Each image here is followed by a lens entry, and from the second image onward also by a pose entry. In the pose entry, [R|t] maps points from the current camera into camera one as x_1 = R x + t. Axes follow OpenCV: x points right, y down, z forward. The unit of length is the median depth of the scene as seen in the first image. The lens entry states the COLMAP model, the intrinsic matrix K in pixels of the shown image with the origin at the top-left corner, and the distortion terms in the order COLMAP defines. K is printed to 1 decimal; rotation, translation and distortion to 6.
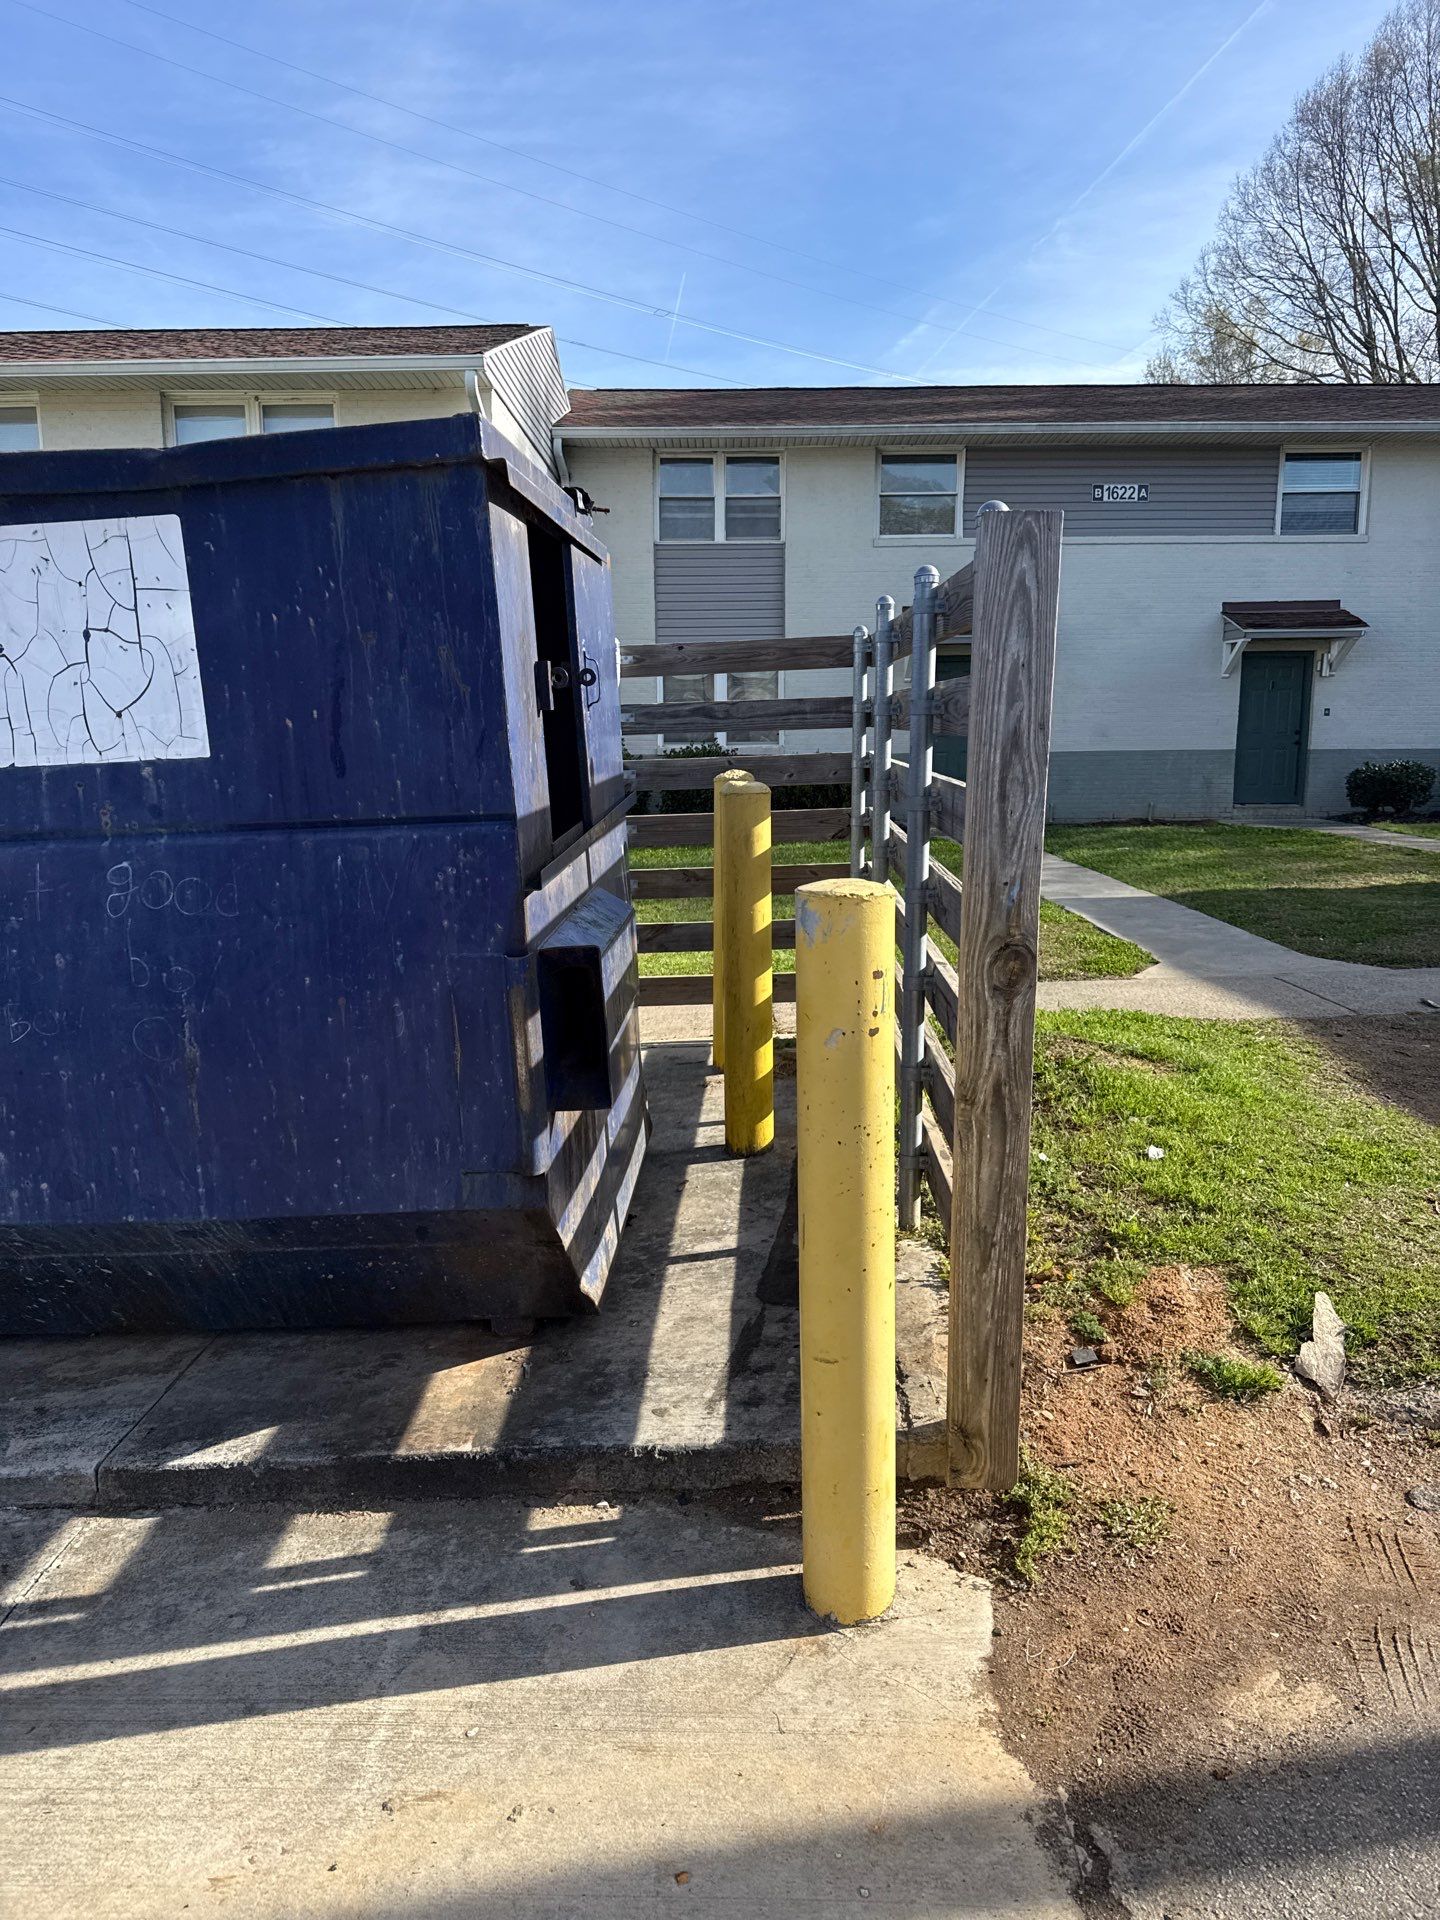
lens RADIAL K [[1384.6, 0, 721.9], [0, 1384.6, 969.0], [0, 0, 1]] dist [0.093568, -0.006407]
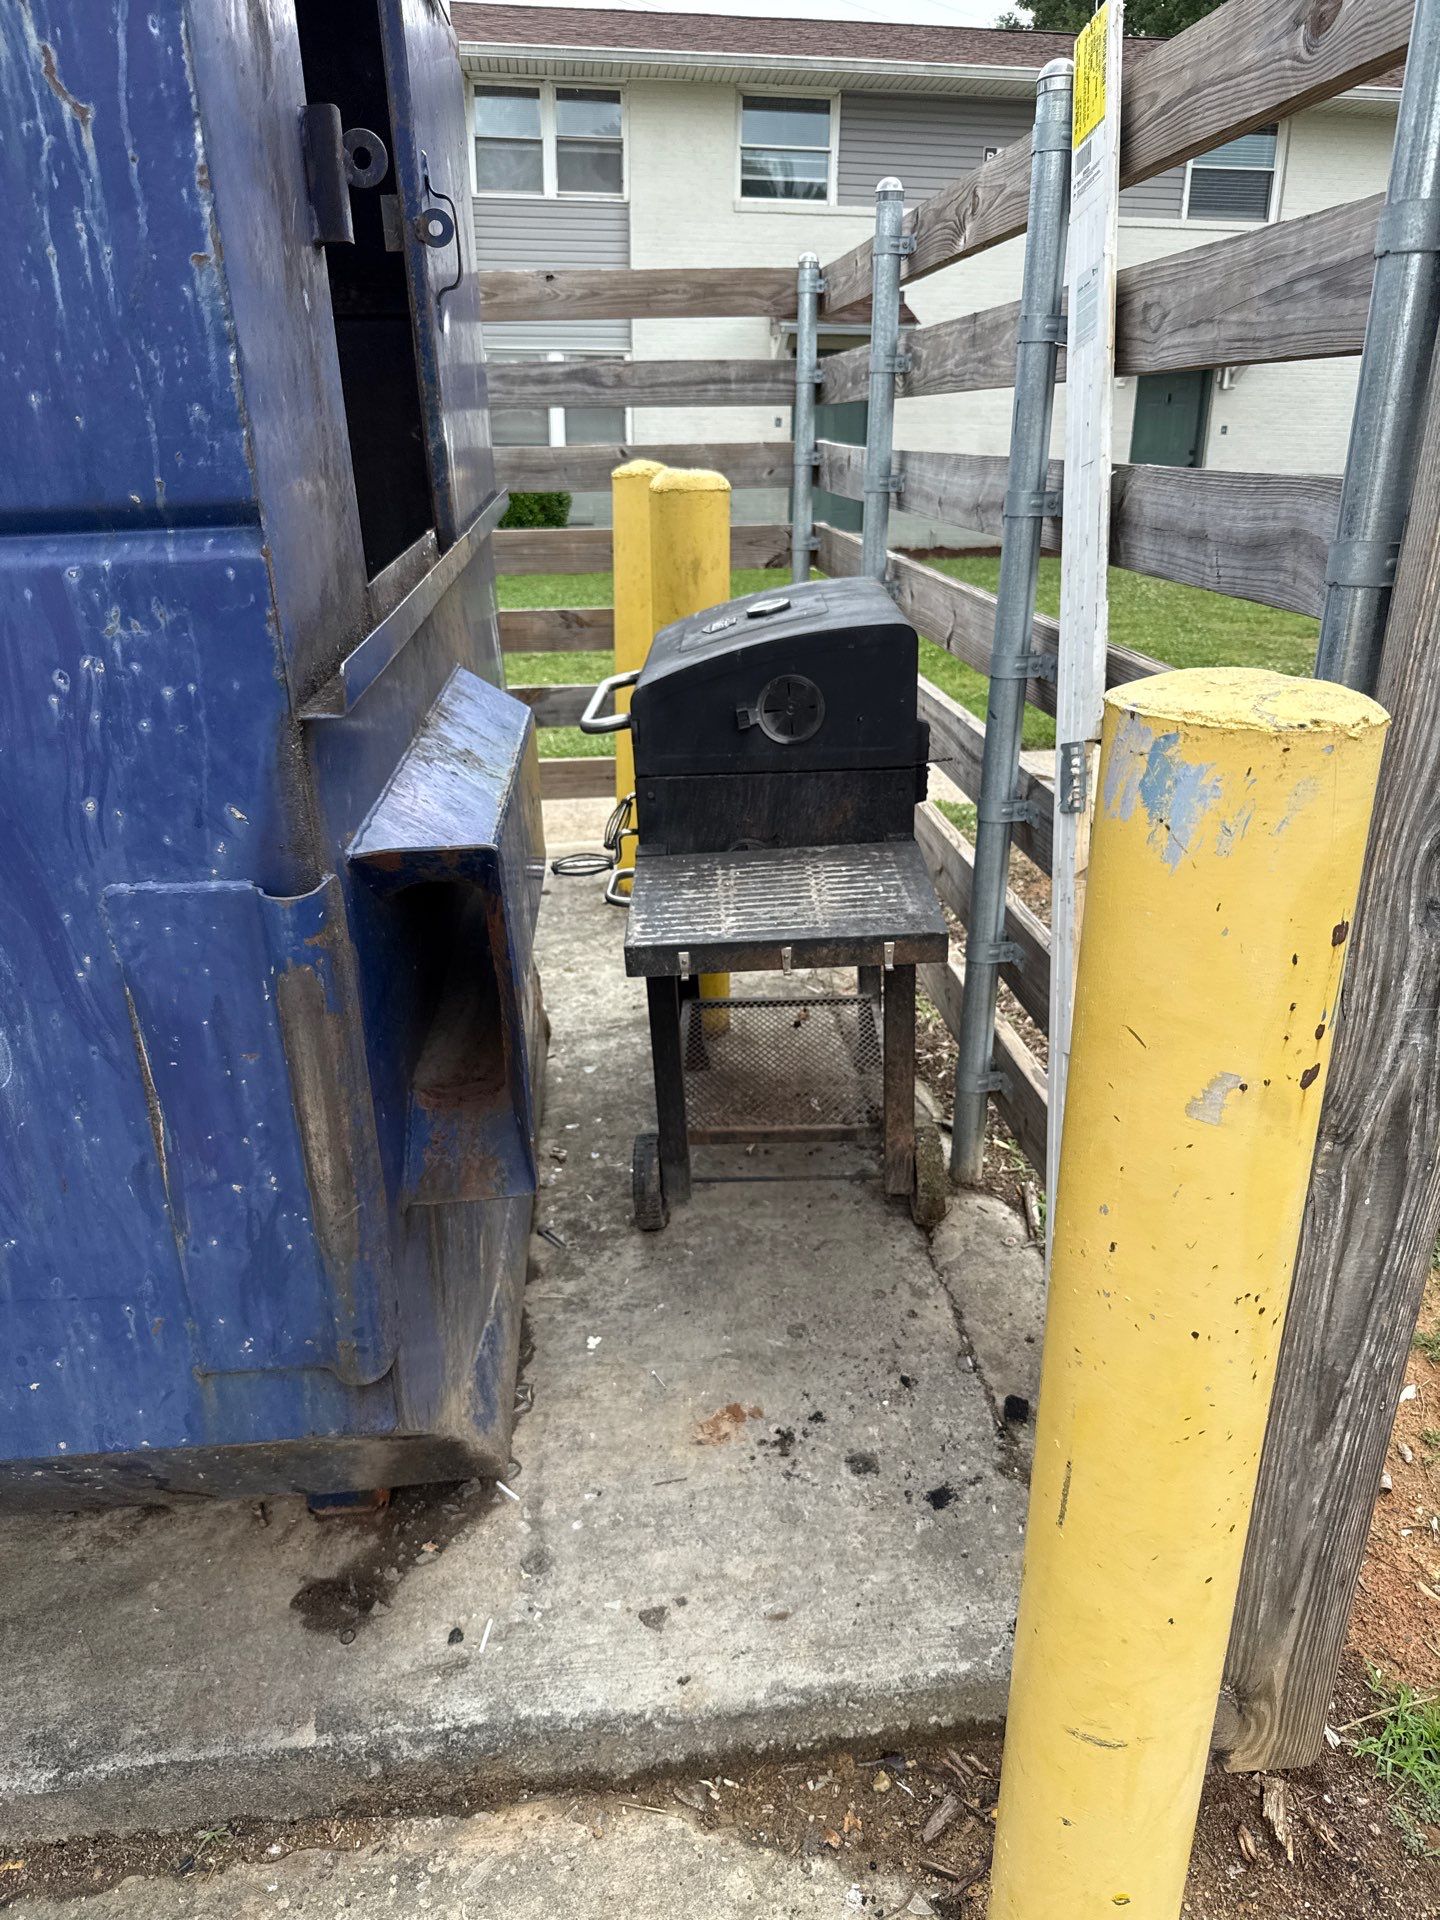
lens RADIAL K [[1373.0, 0, 737.0], [0, 1373.0, 969.3], [0, 0, 1]] dist [0.010754, -0.025827]
pose [[0.990348, -0.029574, 0.135409, -0.087927], [0.003248, 0.981654, 0.190642, -0.050779], [-0.138562, -0.188362, 0.972276, 0.567168]]
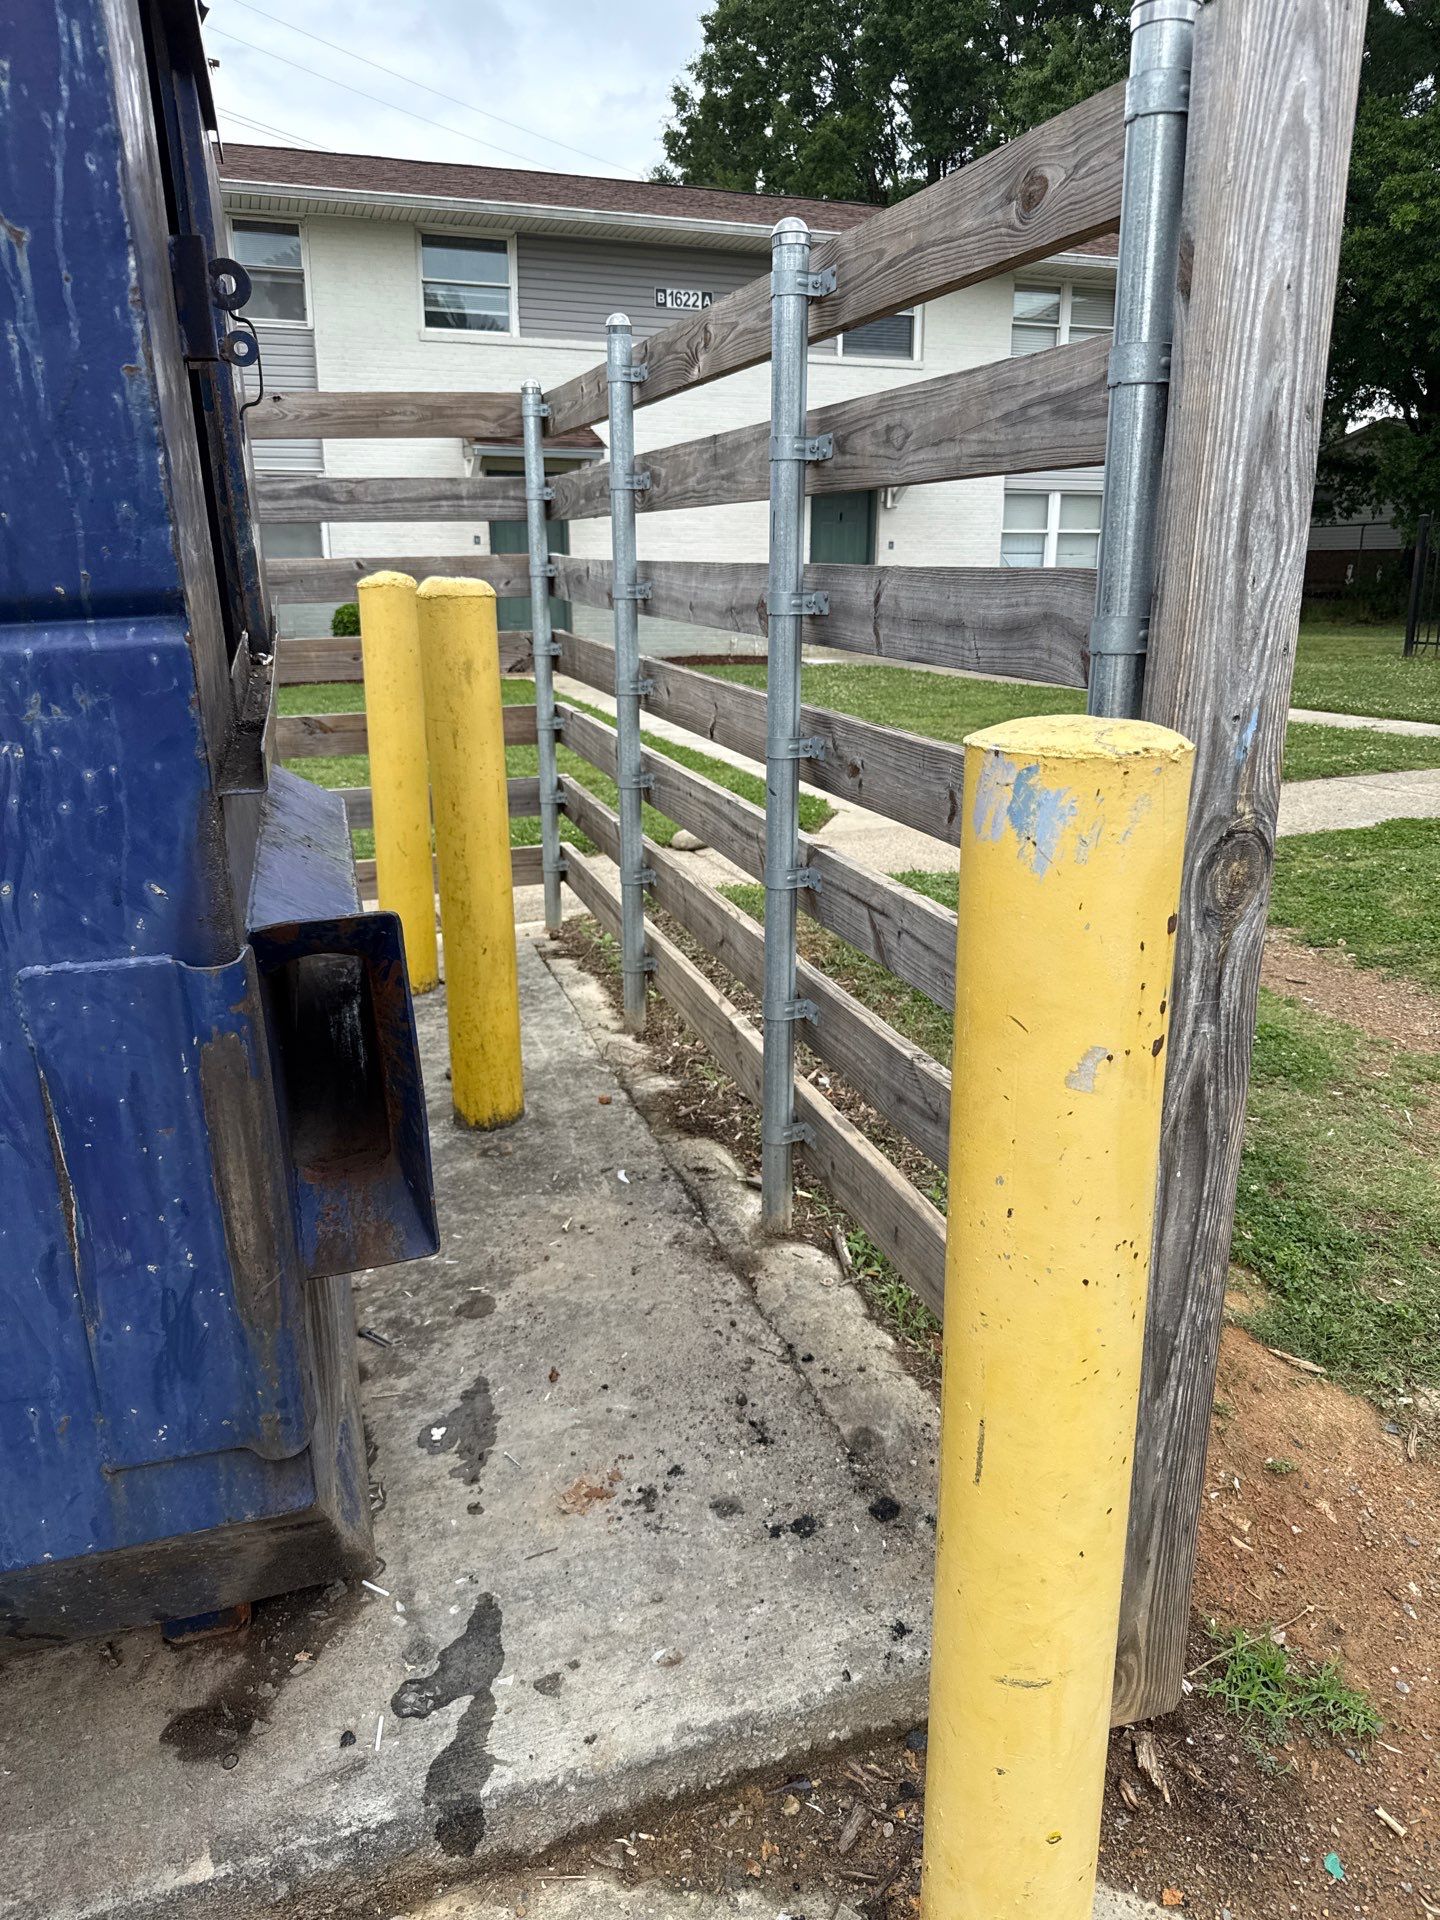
lens RADIAL K [[1373.0, 0, 736.0], [0, 1373.0, 949.8], [0, 0, 1]] dist [0.010754, -0.025827]
pose [[0.937428, -0.082807, 0.338190, -0.153518], [0.048858, 0.992981, 0.107708, -0.037613], [-0.344735, -0.084445, 0.934894, 0.539537]]
